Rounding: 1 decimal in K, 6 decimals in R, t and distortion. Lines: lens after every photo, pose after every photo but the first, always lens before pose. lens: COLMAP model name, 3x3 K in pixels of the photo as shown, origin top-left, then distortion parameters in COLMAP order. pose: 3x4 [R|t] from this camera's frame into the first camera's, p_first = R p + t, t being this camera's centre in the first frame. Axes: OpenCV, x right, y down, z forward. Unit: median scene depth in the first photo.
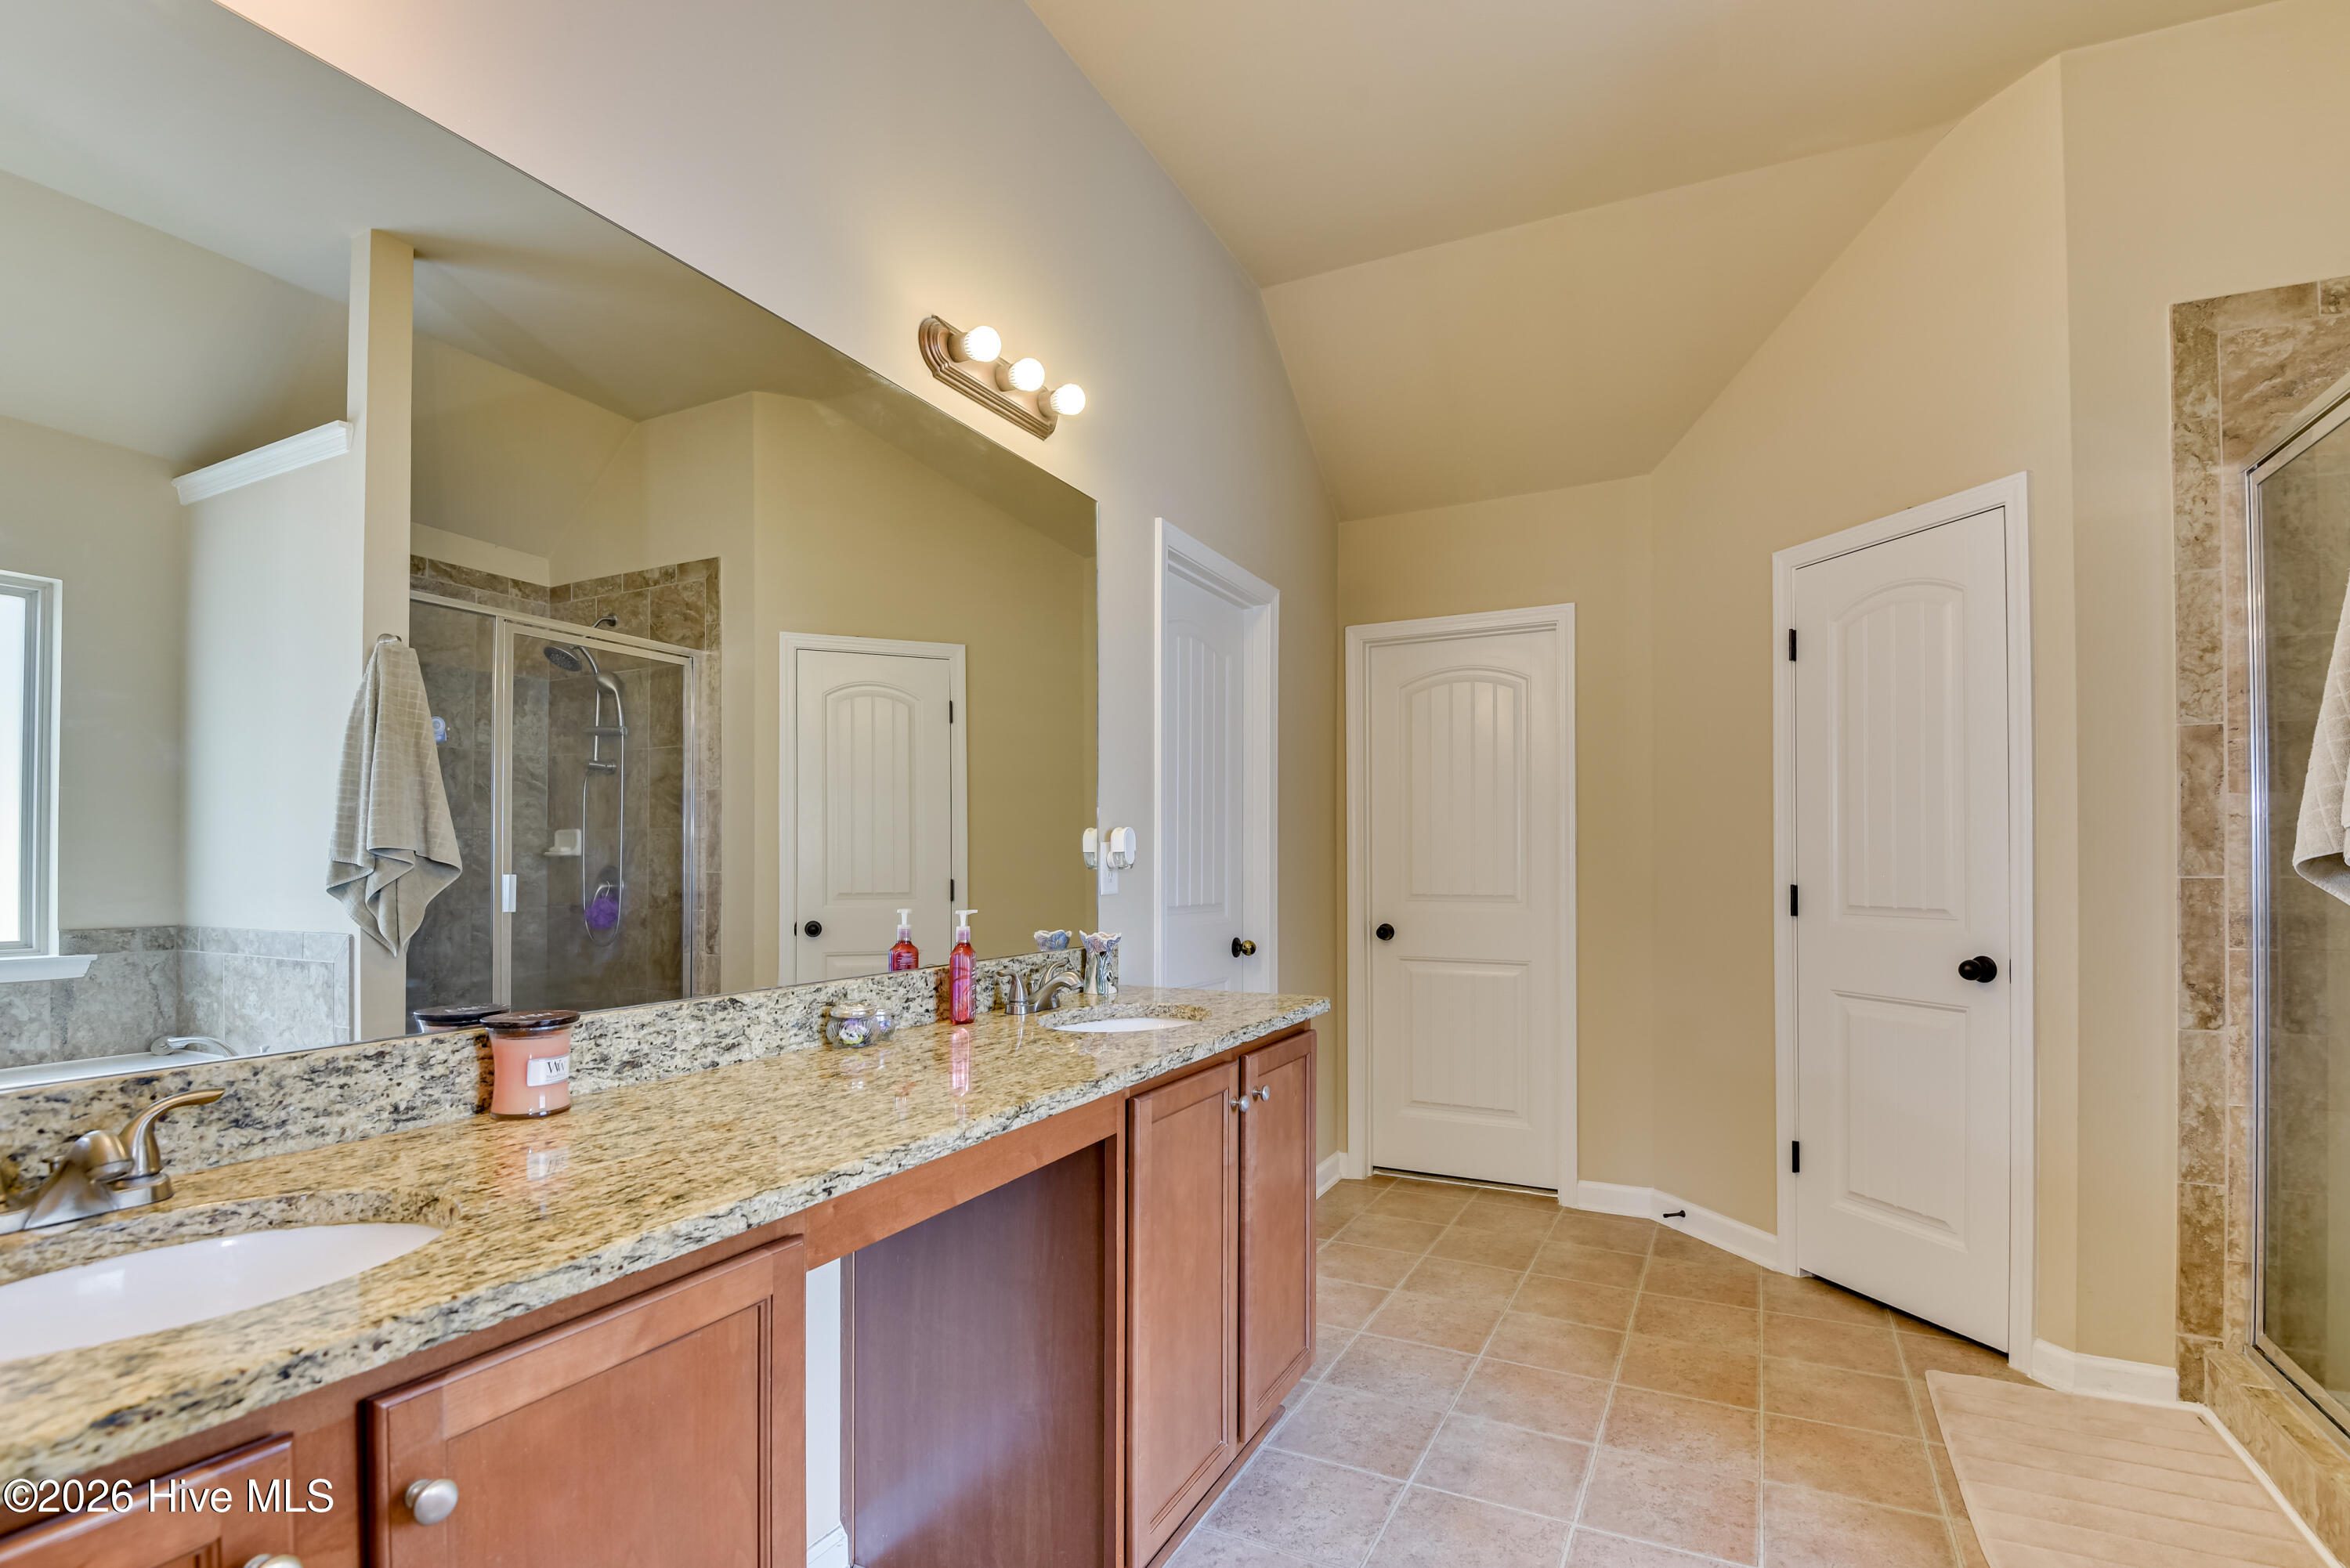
lens RADIAL K [[1086.2, 0, 1176.6], [0, 1086.2, 848.5], [0, 0, 1]] dist [-0.016770, -0.004786]
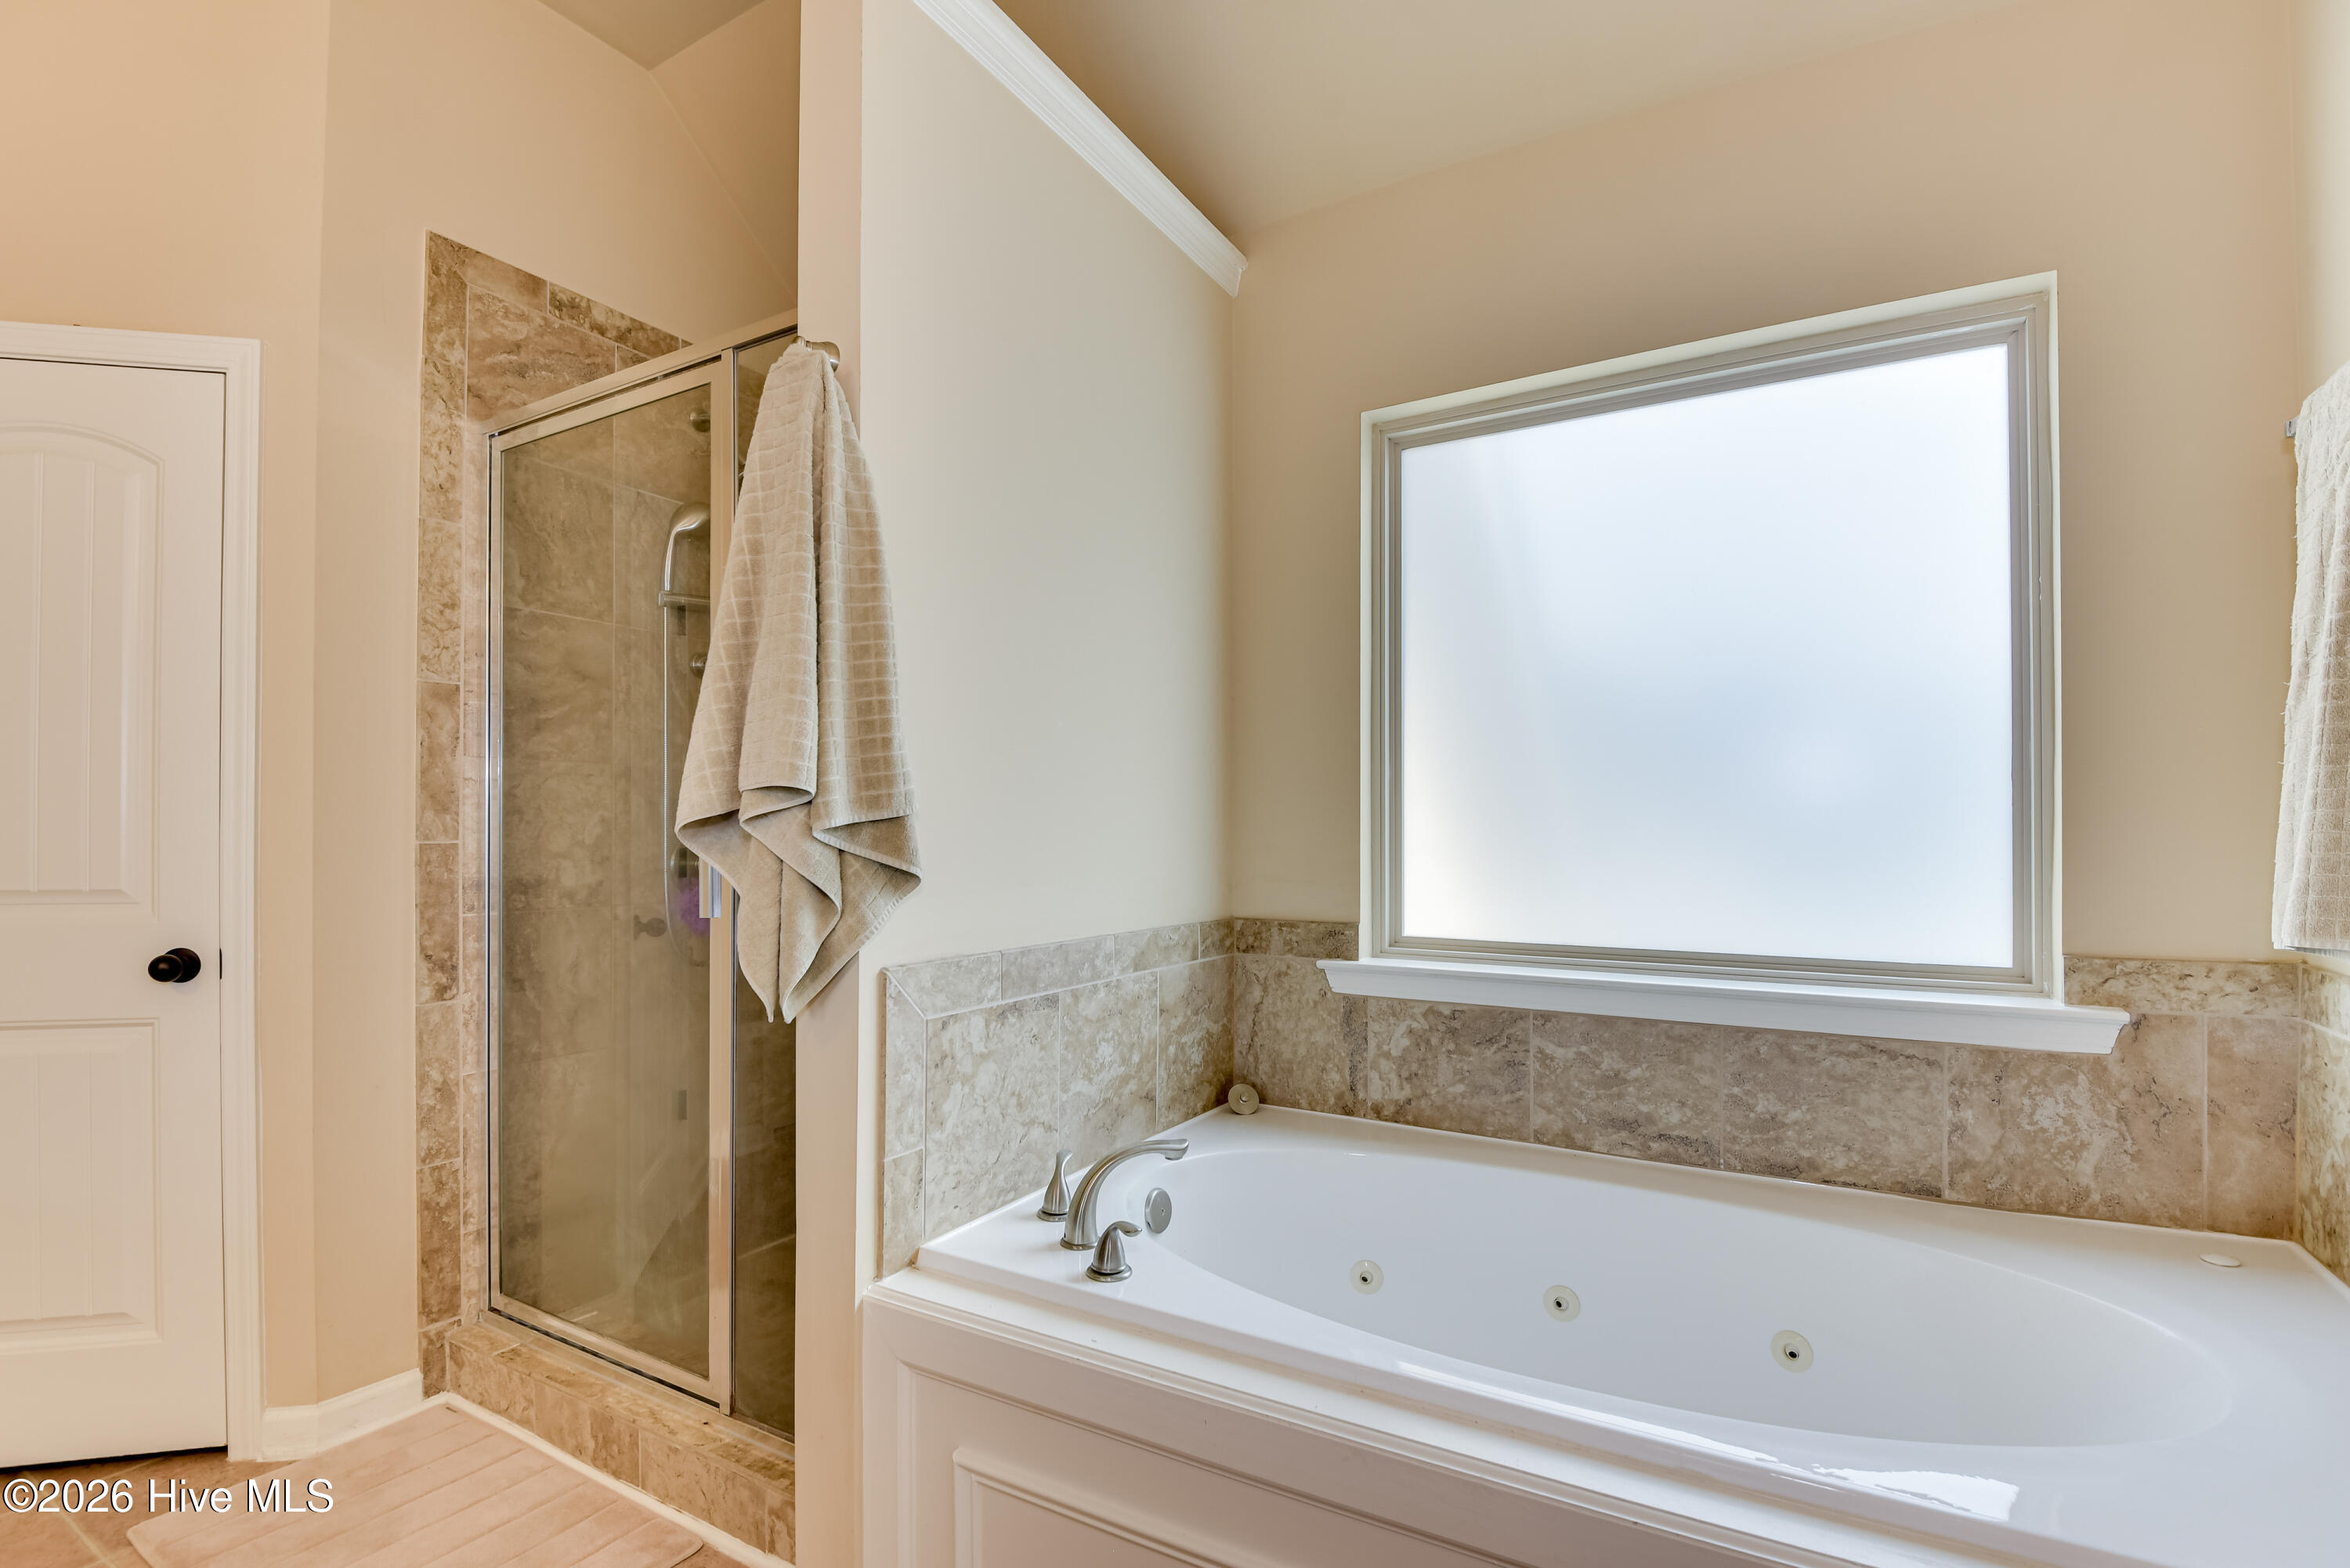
lens RADIAL K [[1086.2, 0, 1145.6], [0, 1086.2, 832.9], [0, 0, 1]] dist [-0.016770, -0.004786]
pose [[0.059485, 0.001524, 0.998228, 0.036880], [-0.014307, 0.999897, -0.000674, 0.010178], [-0.998127, -0.014242, 0.059500, 0.311315]]
